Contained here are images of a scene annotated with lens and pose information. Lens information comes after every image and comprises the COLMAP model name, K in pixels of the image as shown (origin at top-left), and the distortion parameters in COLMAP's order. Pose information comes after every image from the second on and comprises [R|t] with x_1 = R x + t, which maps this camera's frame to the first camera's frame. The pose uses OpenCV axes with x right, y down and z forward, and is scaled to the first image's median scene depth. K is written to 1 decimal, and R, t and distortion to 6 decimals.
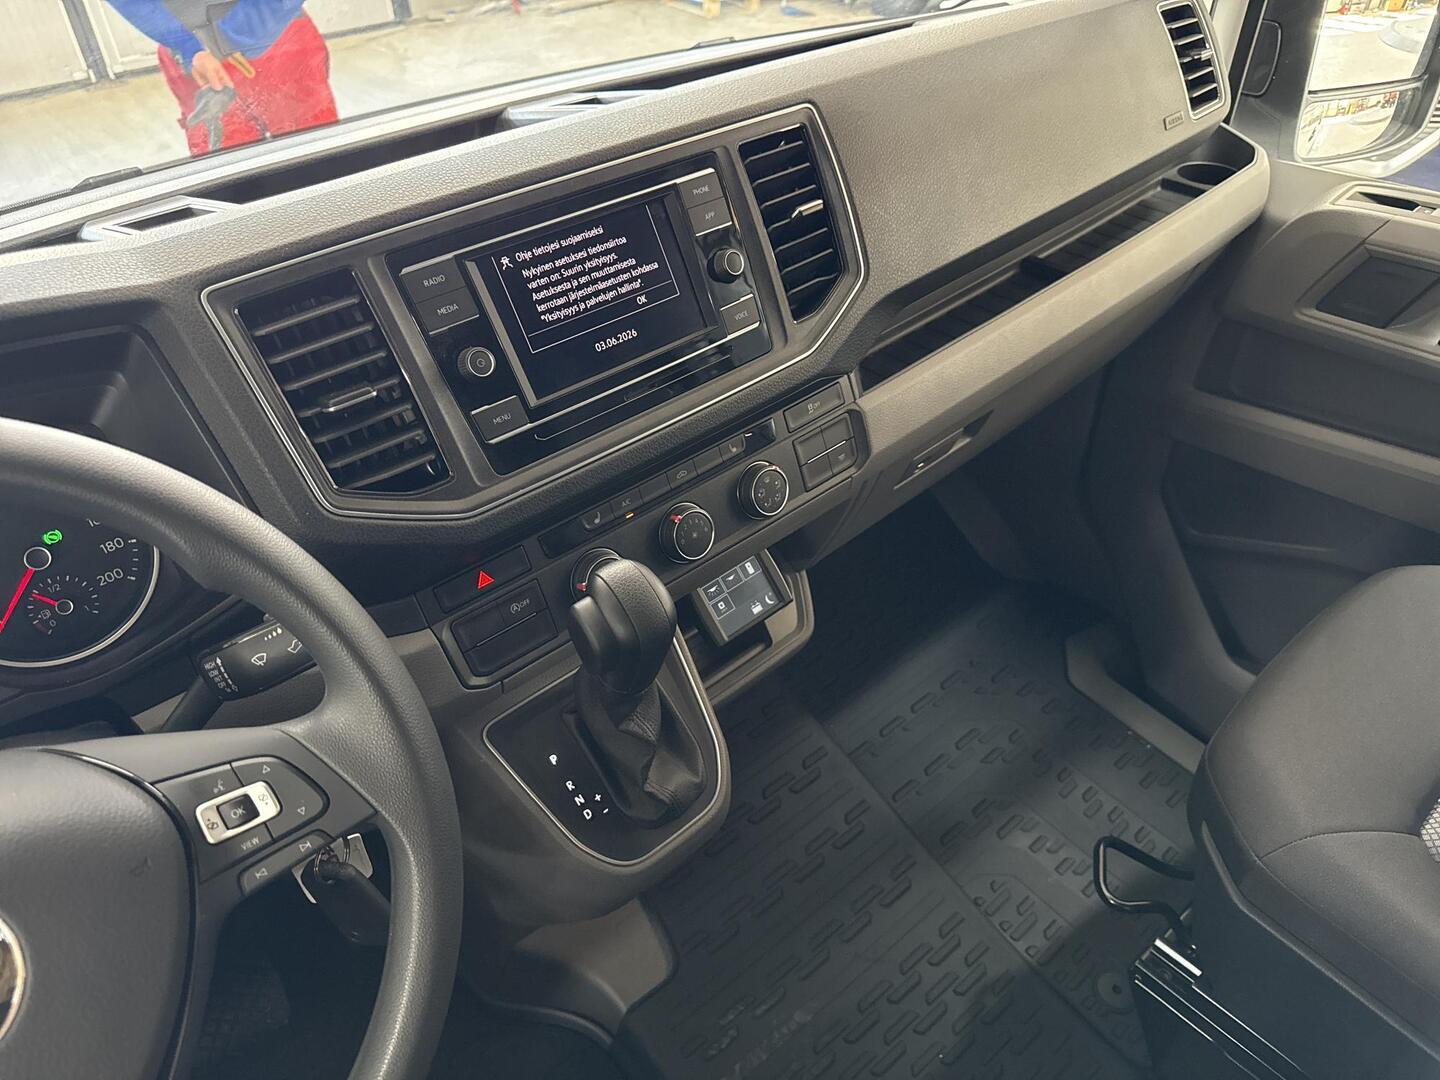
lens RADIAL K [[1016.7, 0, 715.8], [0, 1016.7, 541.9], [0, 0, 1]] dist [0.103031, -0.140459]
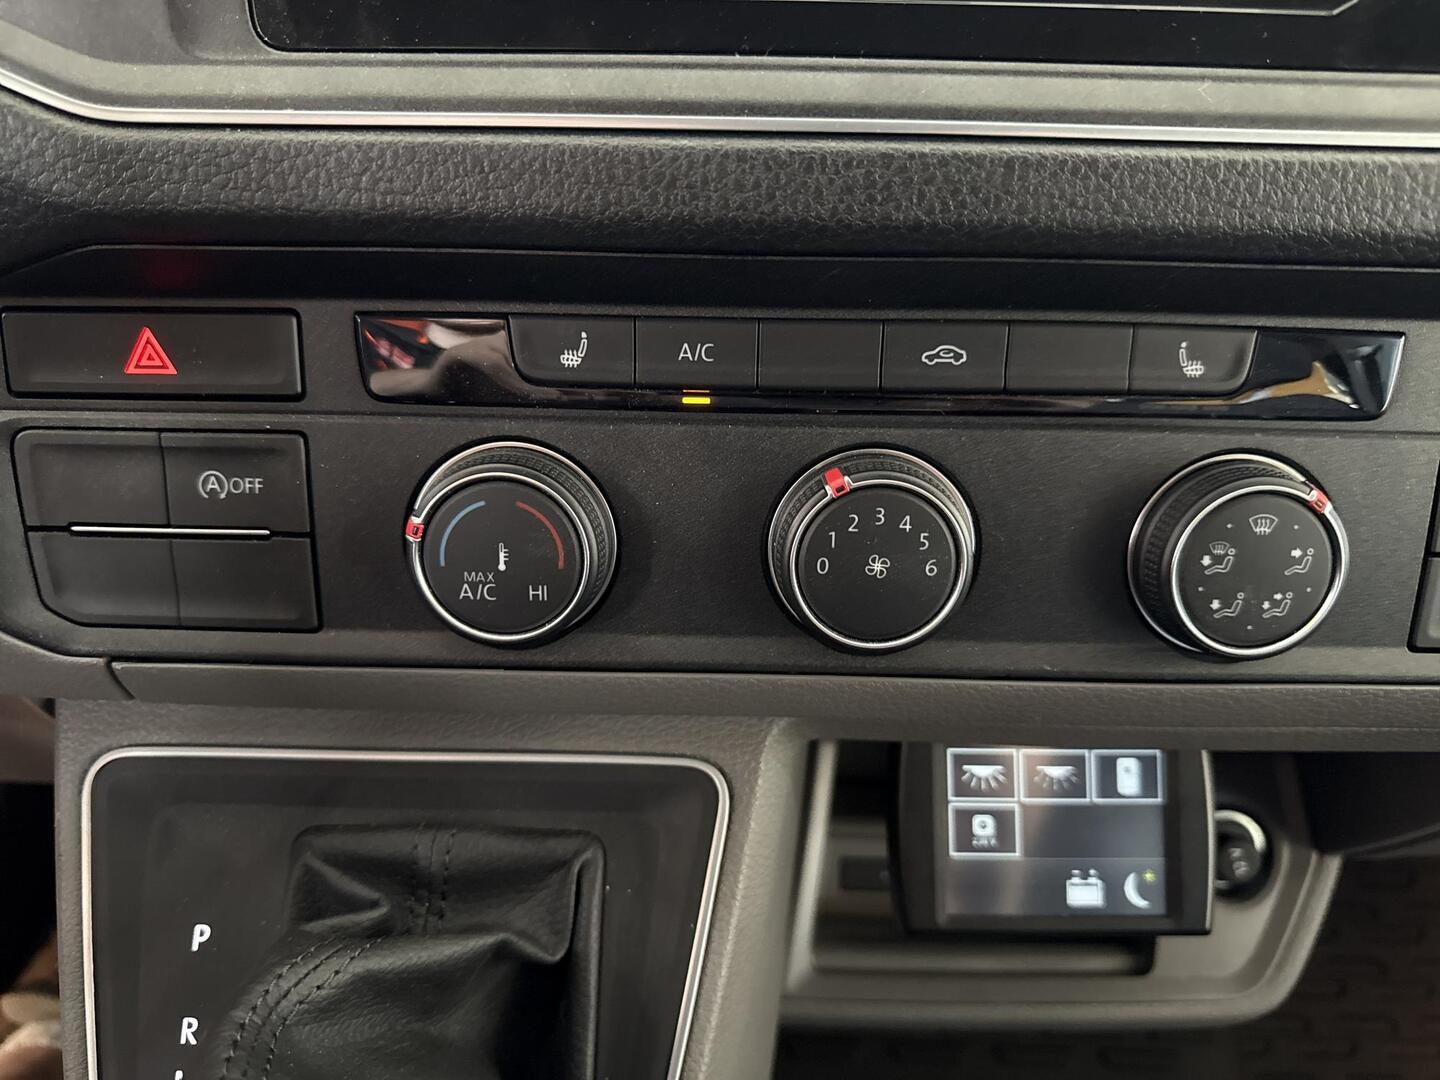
lens RADIAL K [[1013.1, 0, 720.0], [0, 1013.1, 540.0], [0, 0, 1]] dist [0.005061, -0.042001]
pose [[0.731345, 0.430349, -0.529088, 0.088645], [-0.445262, 0.888917, 0.107551, -0.022984], [0.516600, 0.156926, 0.841724, 0.716486]]
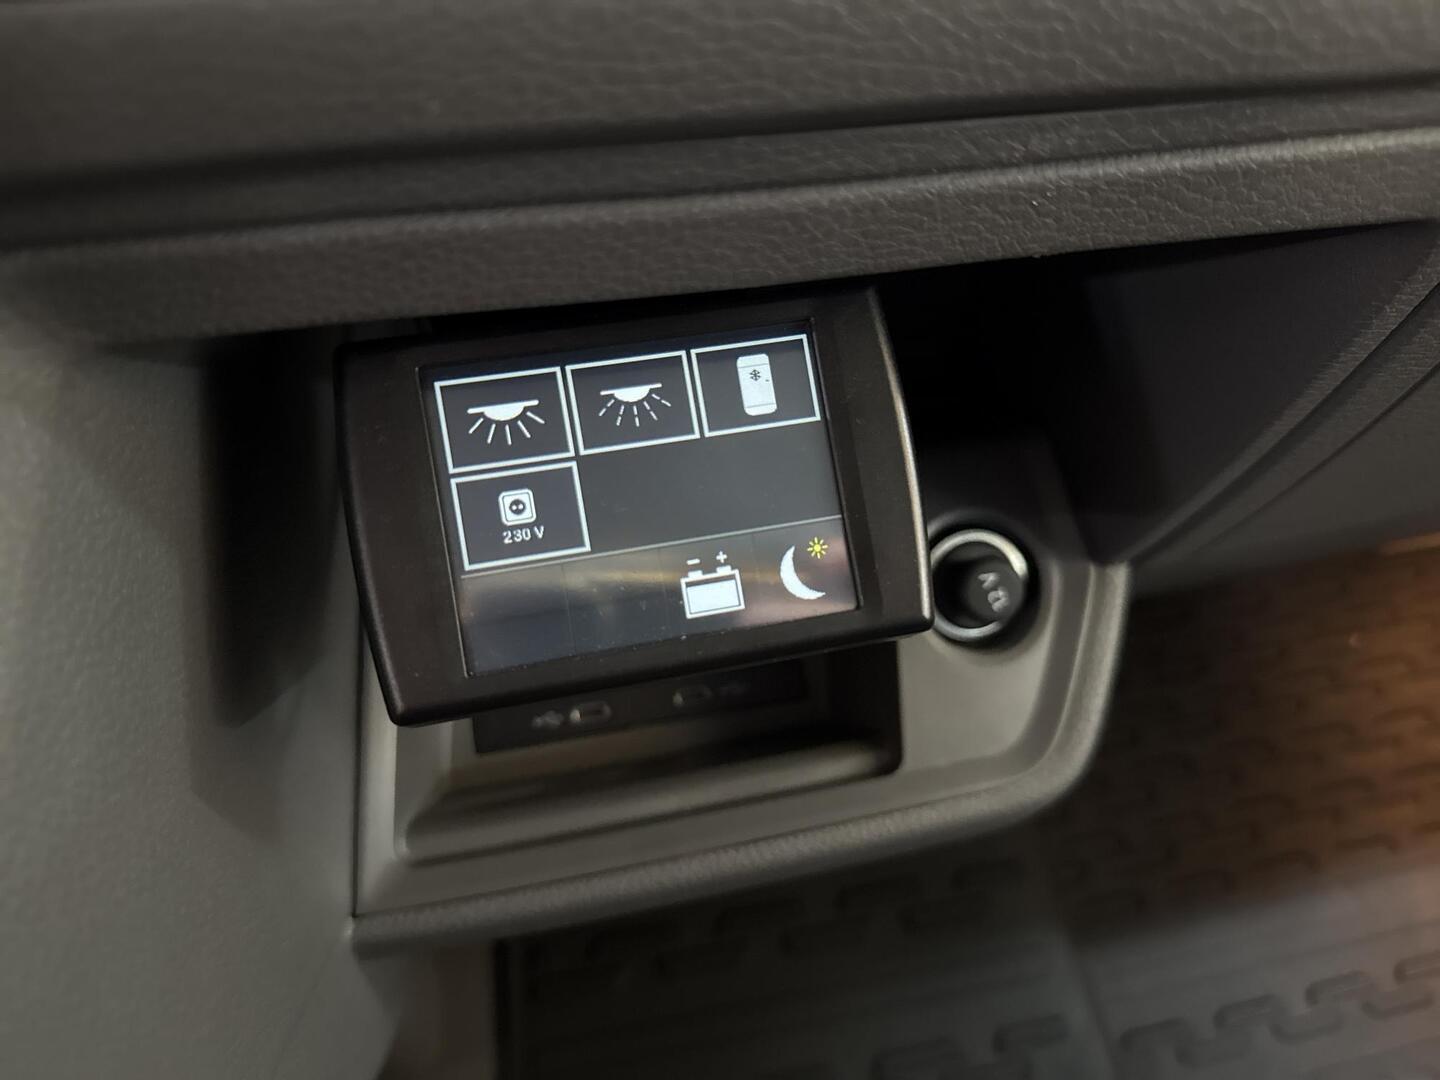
lens RADIAL K [[1013.9, 0, 683.0], [0, 1013.9, 541.1], [0, 0, 1]] dist [0.001281, 0.000227]
pose [[0.864825, 0.320378, -0.386569, 0.118561], [-0.314834, 0.945810, 0.079520, 0.048436], [0.391097, 0.052934, 0.918826, 0.926227]]
